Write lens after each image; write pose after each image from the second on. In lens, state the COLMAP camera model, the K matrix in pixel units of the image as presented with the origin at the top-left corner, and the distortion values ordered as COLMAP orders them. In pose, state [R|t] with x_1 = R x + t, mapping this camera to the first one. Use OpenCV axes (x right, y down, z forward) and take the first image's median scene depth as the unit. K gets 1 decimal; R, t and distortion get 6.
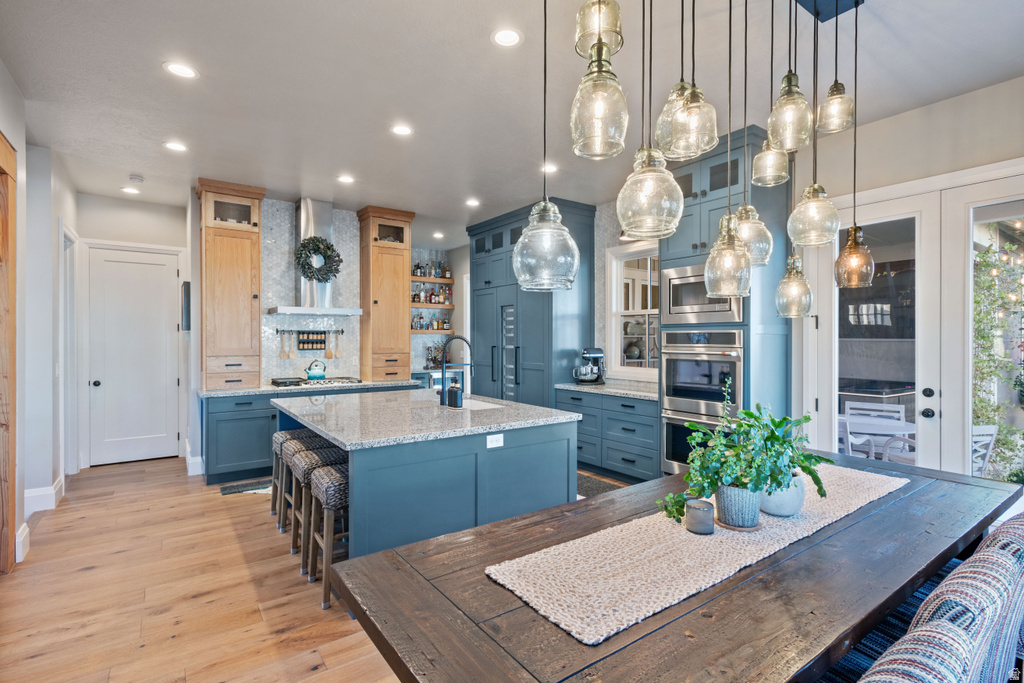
lens RADIAL K [[486.6, 0, 510.8], [0, 486.6, 341.3], [0, 0, 1]] dist [0.004051, 0.002714]
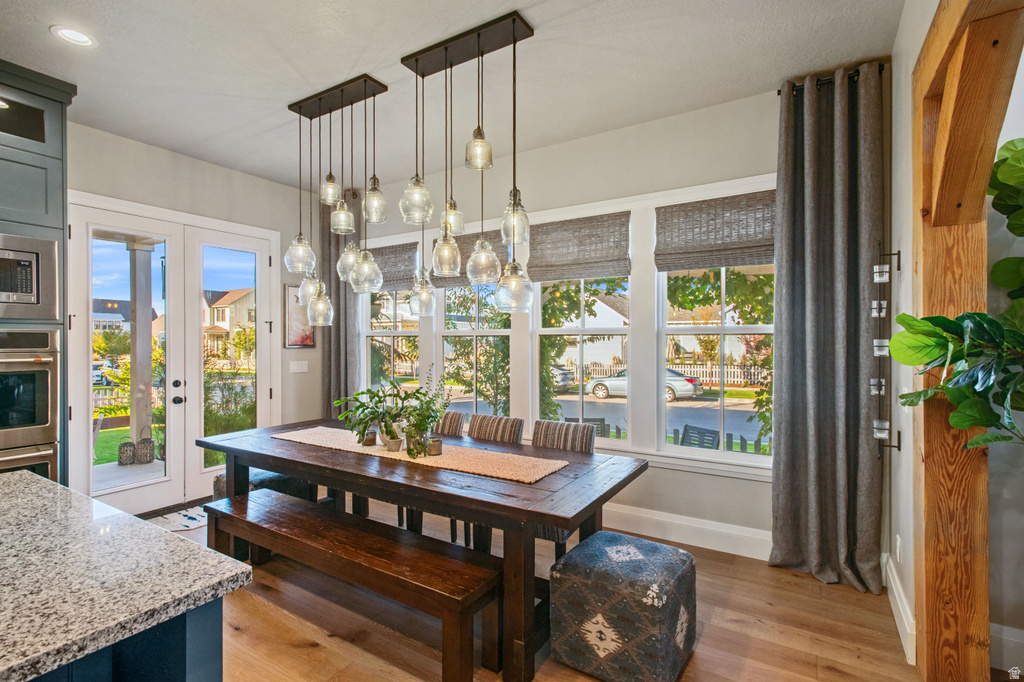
lens RADIAL K [[486.6, 0, 515.2], [0, 486.6, 342.0], [0, 0, 1]] dist [0.004051, 0.002714]
pose [[-0.386123, -0.004317, 0.922437, -0.365586], [0.005321, 0.999962, 0.006907, -0.003380], [-0.922432, 0.007575, -0.386085, 0.398486]]
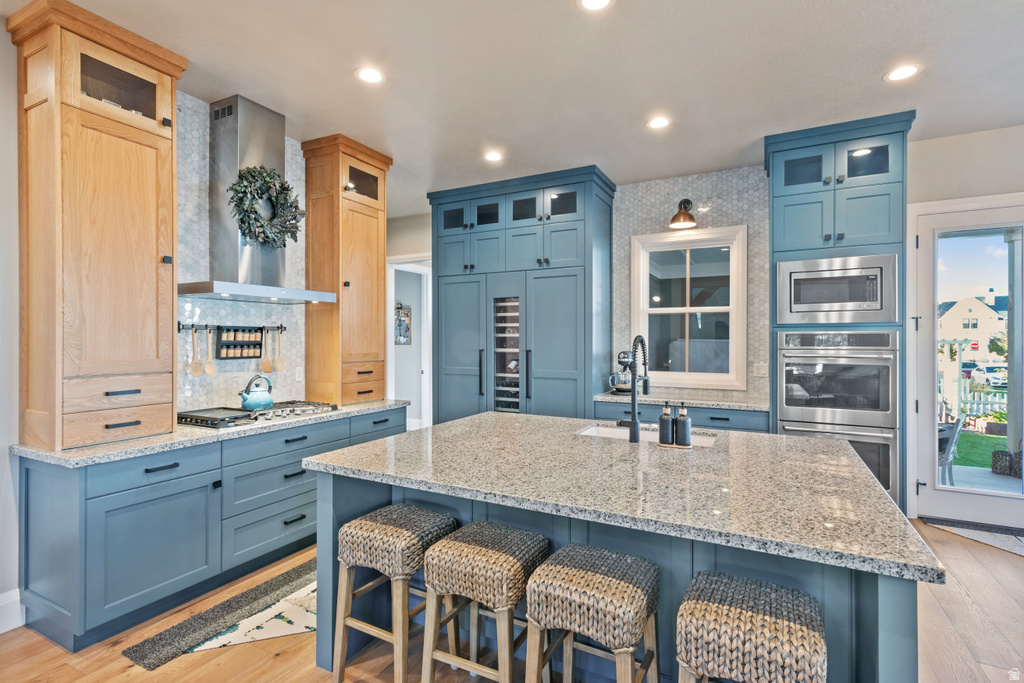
lens RADIAL K [[486.6, 0, 514.9], [0, 486.6, 339.7], [0, 0, 1]] dist [0.004051, 0.002714]
pose [[0.891267, 0.000517, 0.453479, -0.384926], [0.001318, 0.999992, -0.003729, -0.002930], [-0.453477, 0.003921, 0.891259, 0.324521]]
